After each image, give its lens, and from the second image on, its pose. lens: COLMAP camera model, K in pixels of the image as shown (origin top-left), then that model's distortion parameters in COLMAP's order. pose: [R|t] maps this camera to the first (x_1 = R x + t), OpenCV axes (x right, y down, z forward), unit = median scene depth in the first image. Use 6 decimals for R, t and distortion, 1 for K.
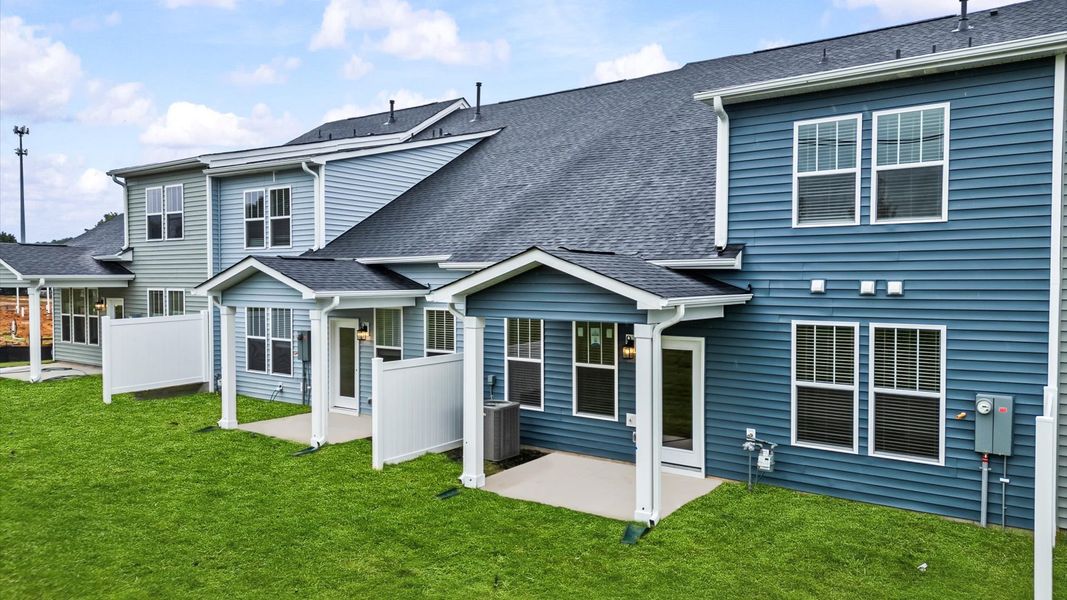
lens RADIAL K [[697.8, 0, 534.2], [0, 697.8, 334.9], [0, 0, 1]] dist [0.002328, -0.000613]
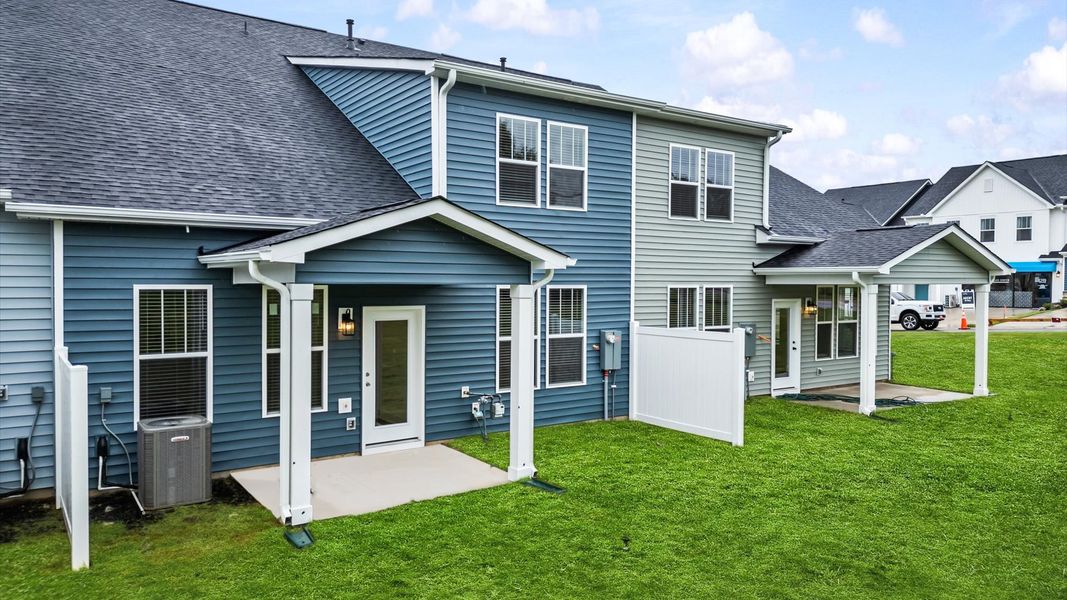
lens RADIAL K [[739.9, 0, 533.5], [0, 739.9, 300.0], [0, 0, 1]] dist [0.097860, 0.000410]
pose [[0.330425, -0.053773, 0.942299, -0.813486], [0.043292, 0.998188, 0.041781, -0.048224], [-0.942839, 0.026988, 0.332154, 0.571179]]
